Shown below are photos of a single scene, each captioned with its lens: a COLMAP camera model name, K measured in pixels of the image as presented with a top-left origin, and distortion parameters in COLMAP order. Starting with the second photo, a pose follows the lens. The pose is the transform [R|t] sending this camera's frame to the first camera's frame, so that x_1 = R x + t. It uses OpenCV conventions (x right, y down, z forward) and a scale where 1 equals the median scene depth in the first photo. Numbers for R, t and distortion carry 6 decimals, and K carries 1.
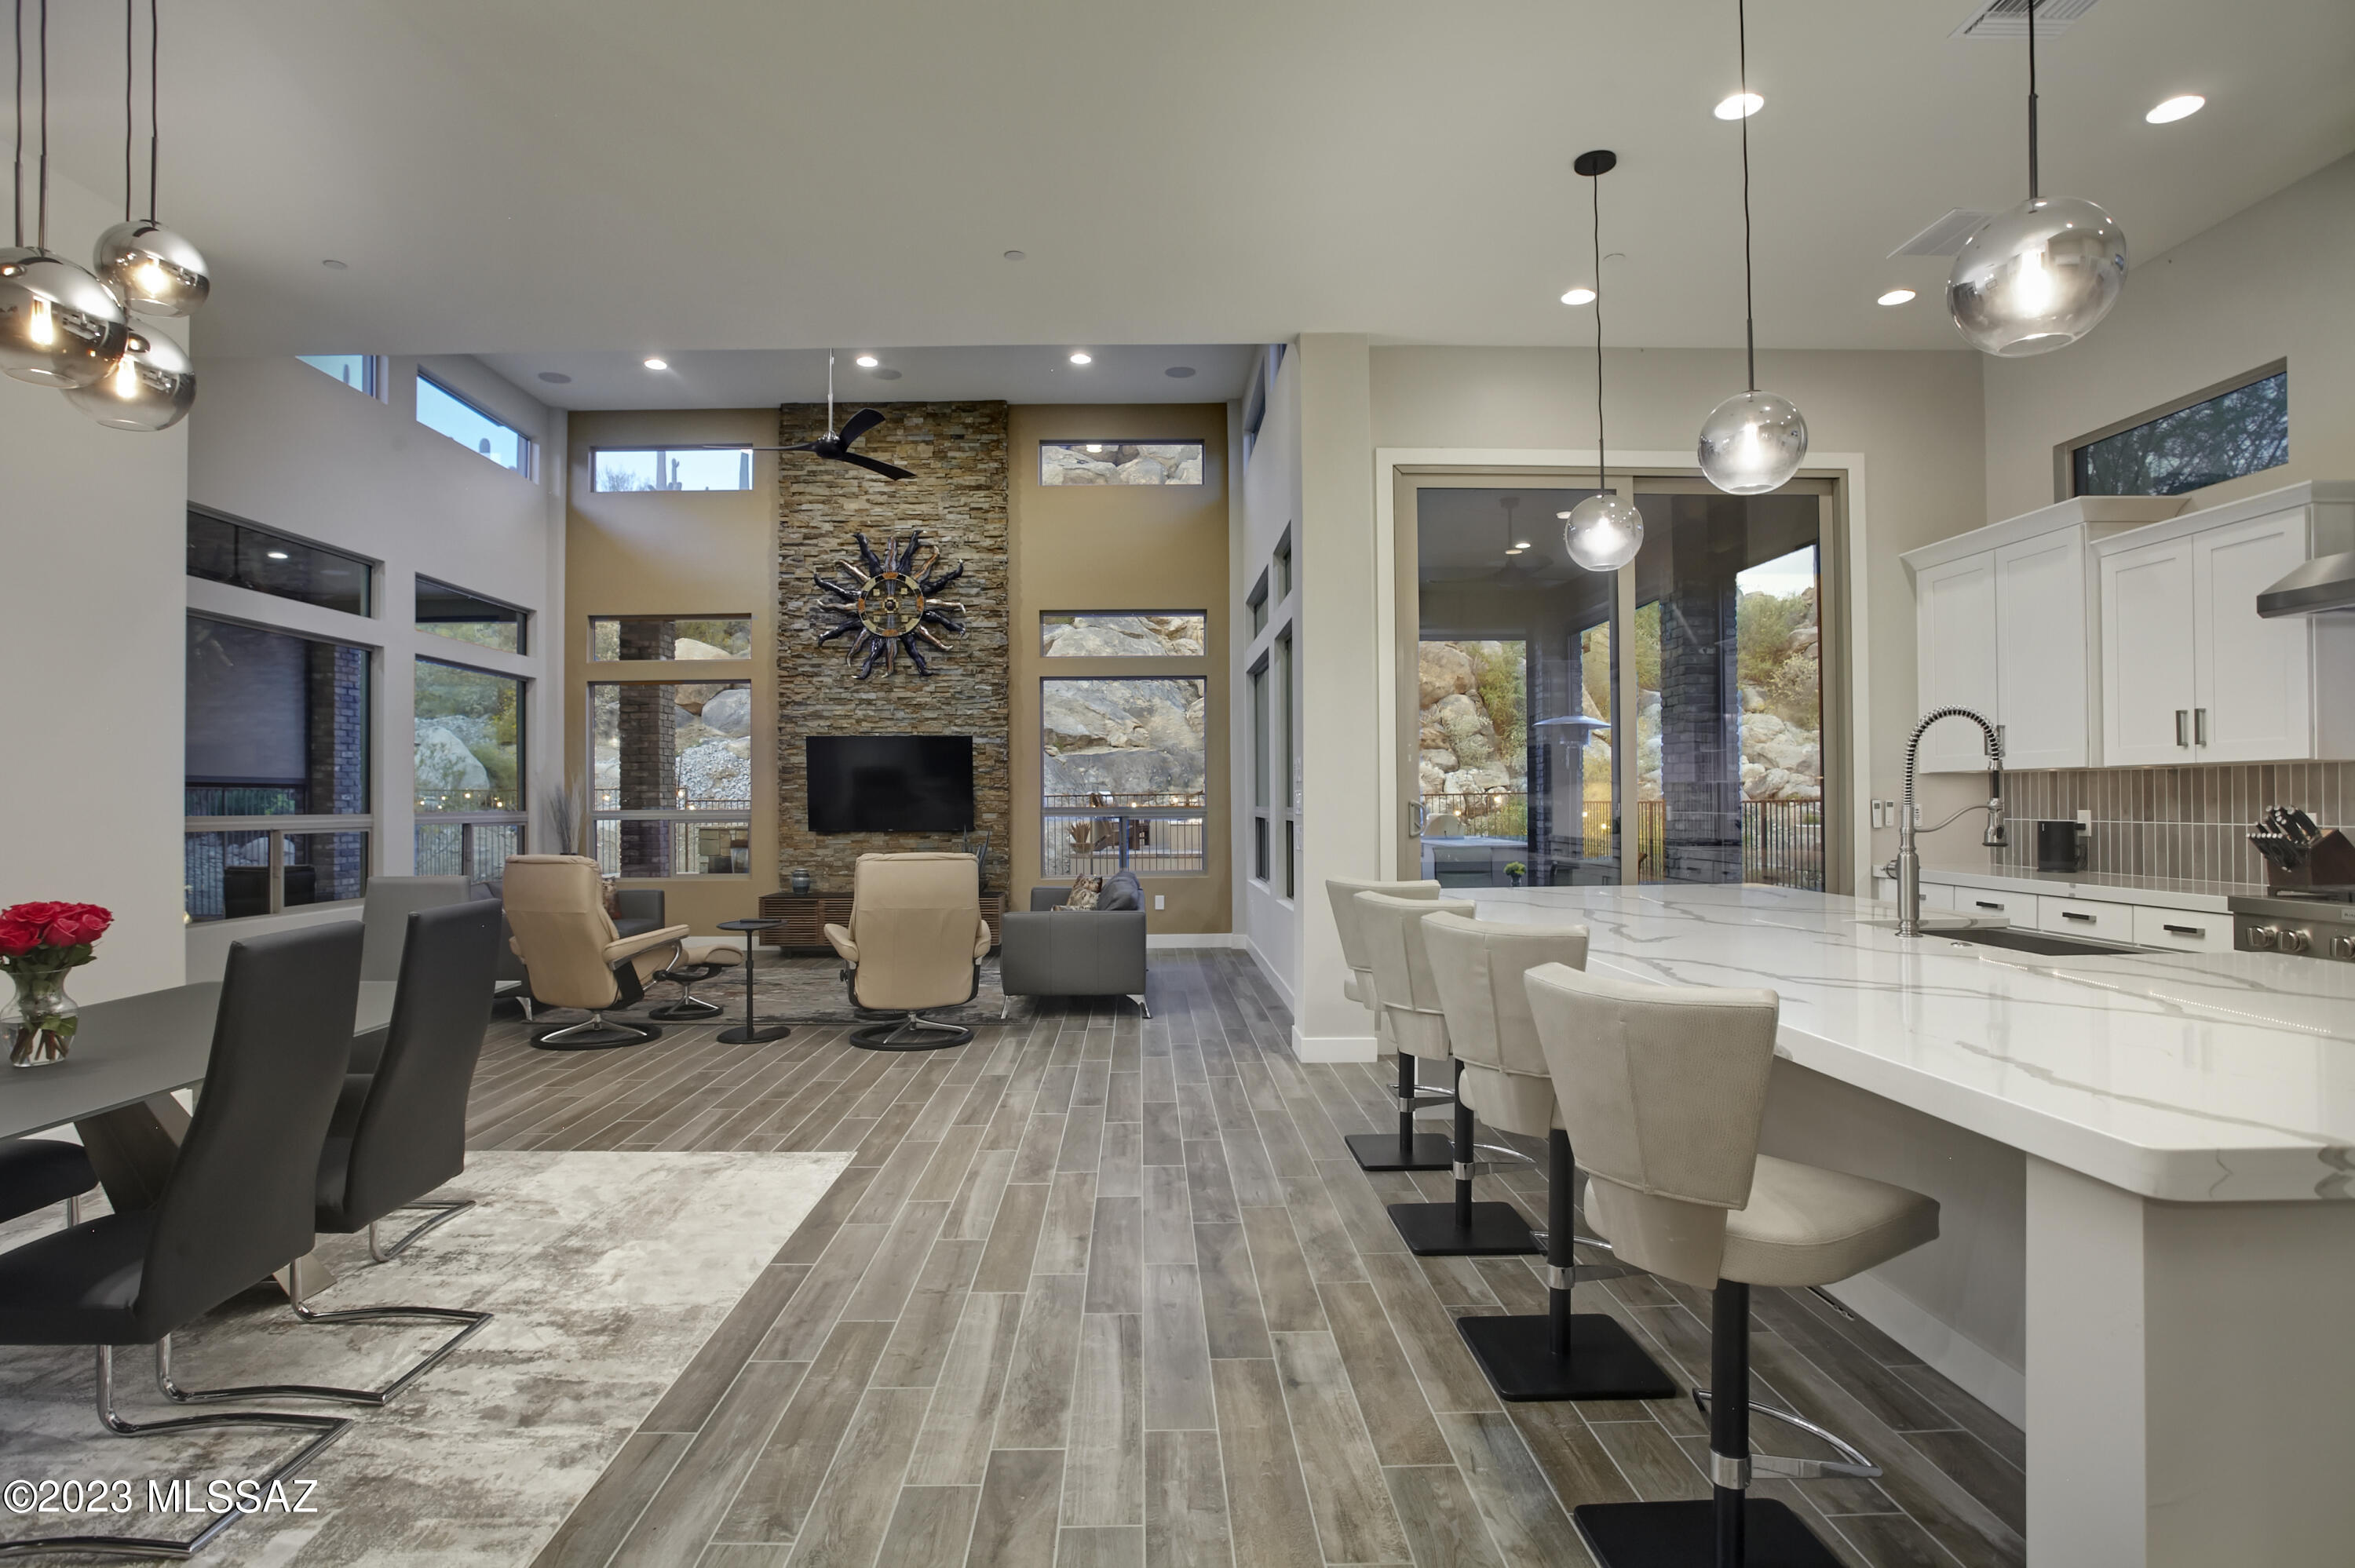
lens RADIAL K [[1208.3, 0, 1168.1], [0, 1208.3, 789.0], [0, 0, 1]] dist [-0.035569, 0.000862]
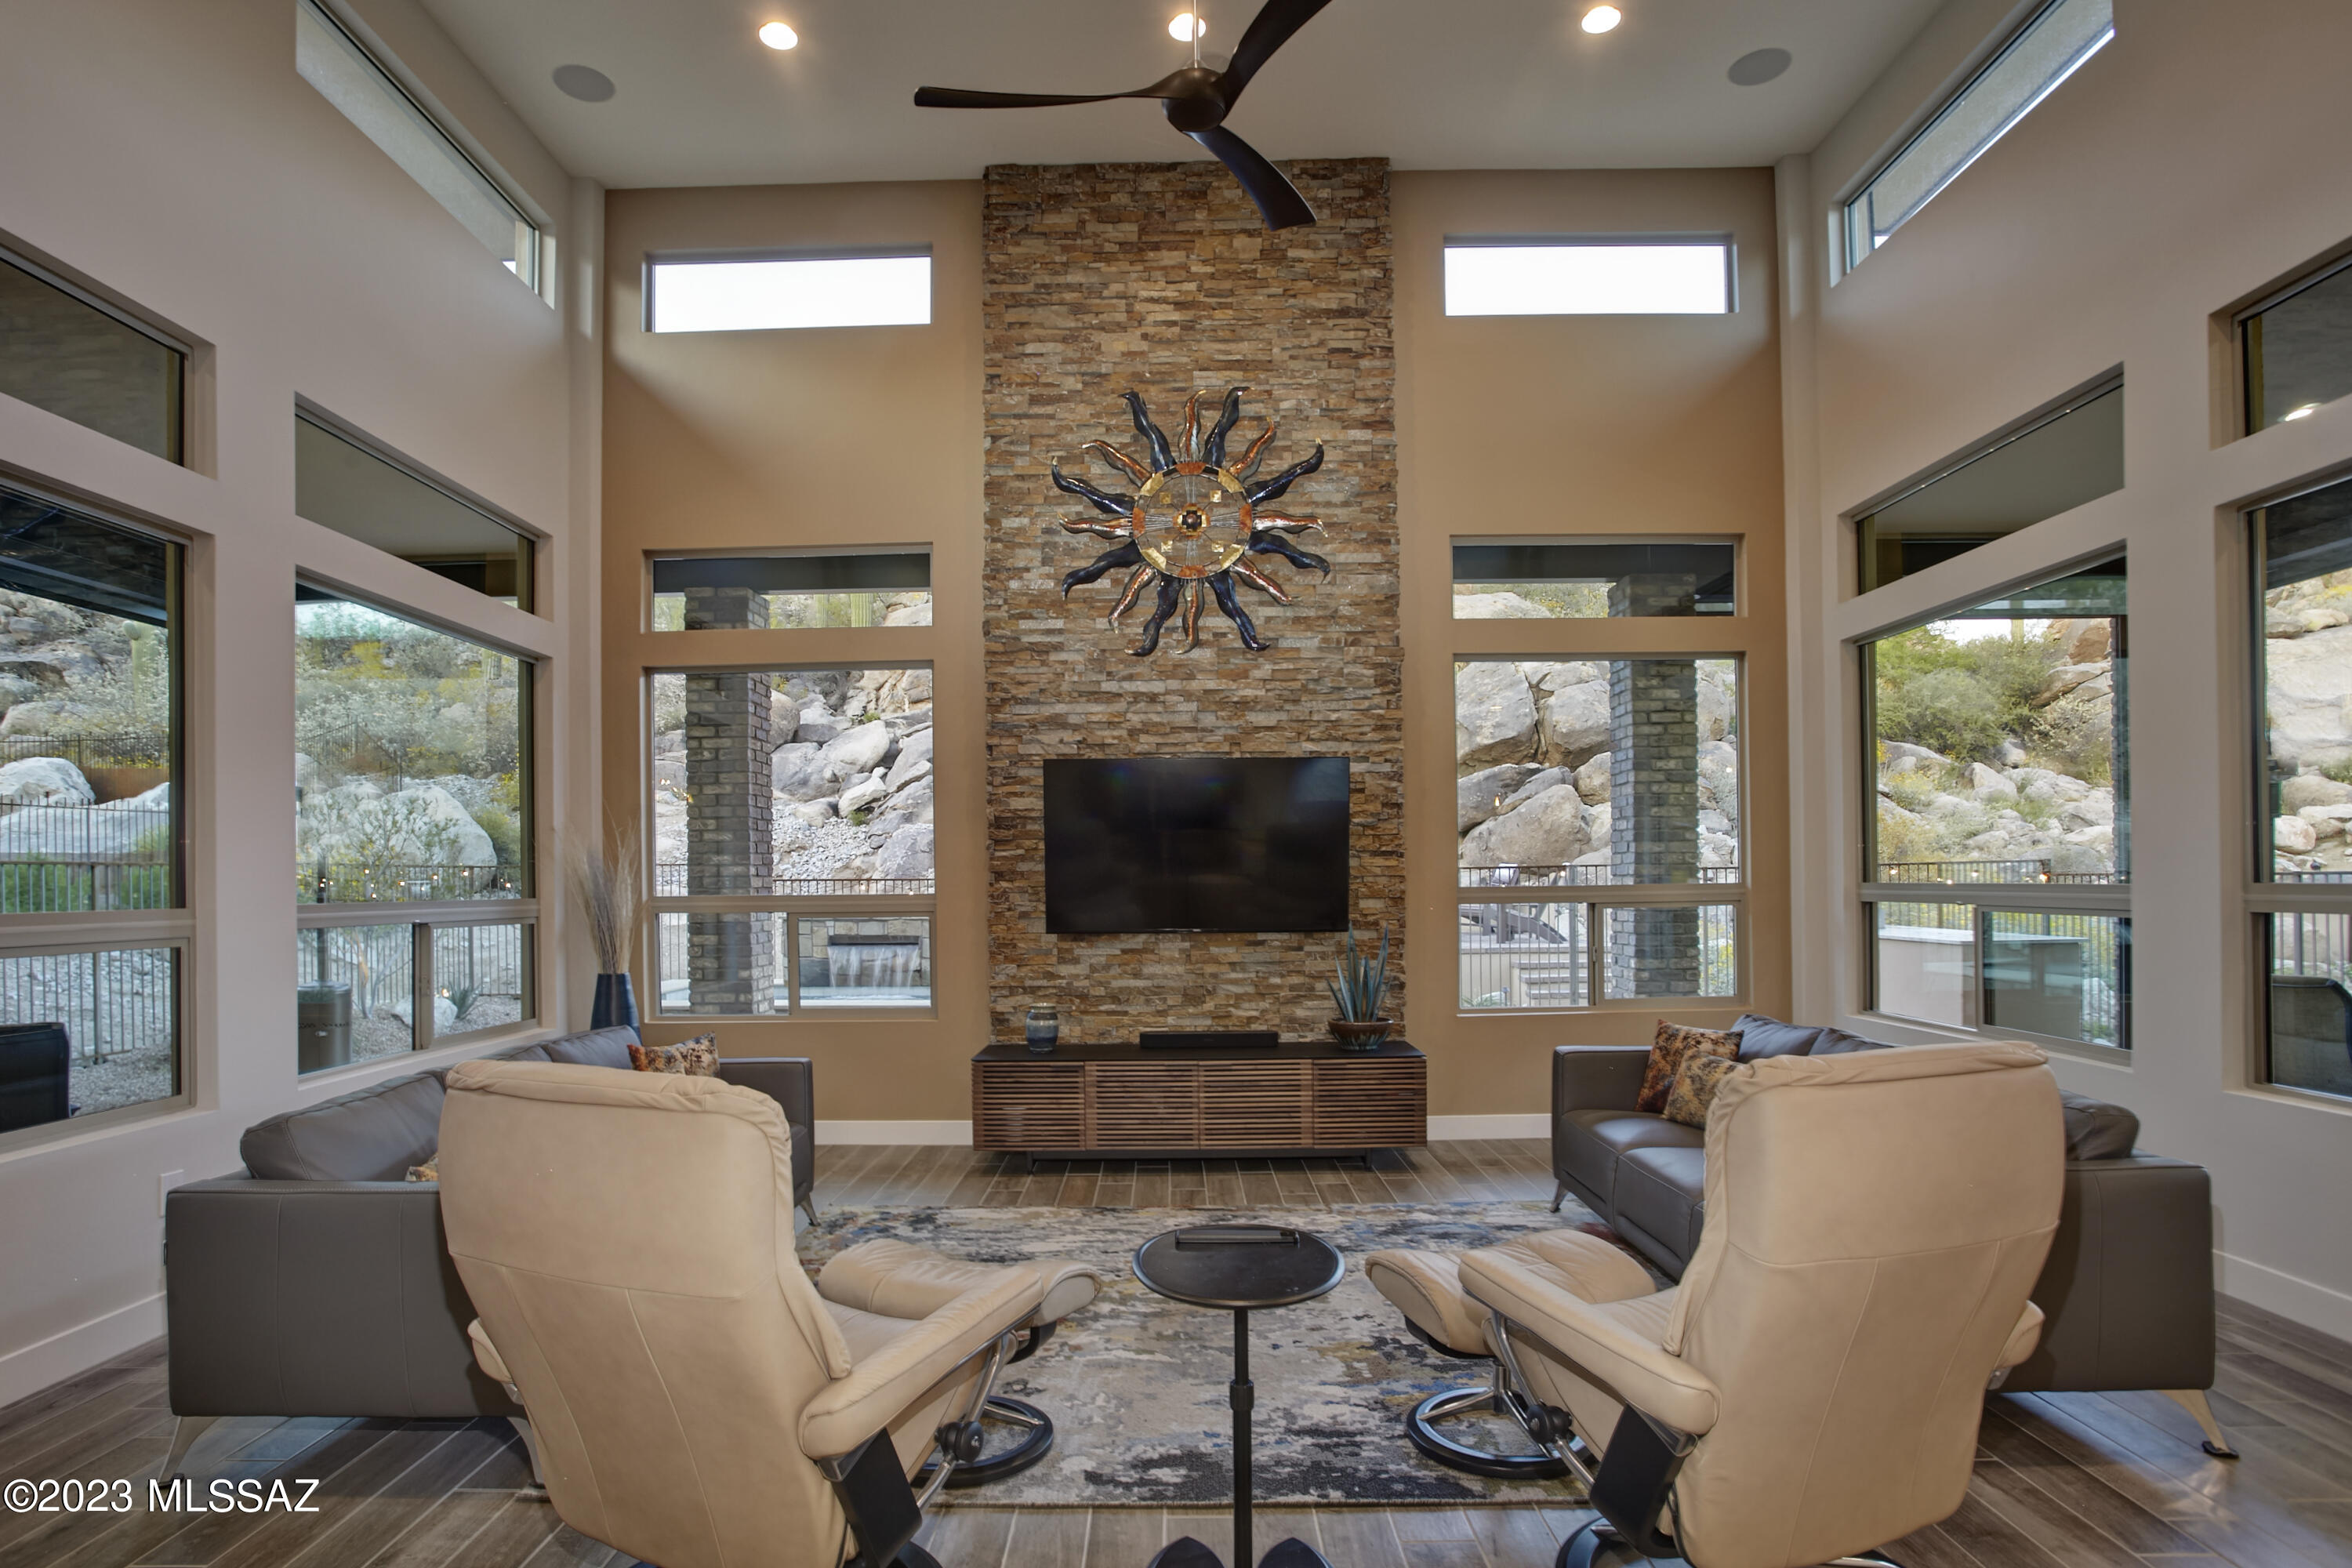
lens RADIAL K [[1207.2, 0, 1171.3], [0, 1207.2, 878.7], [0, 0, 1]] dist [-0.044476, 0.000605]
pose [[0.999921, -0.005302, -0.011399, -0.232659], [0.005433, 0.999918, 0.011566, 0.004053], [0.011337, -0.011627, 0.999868, 0.446045]]
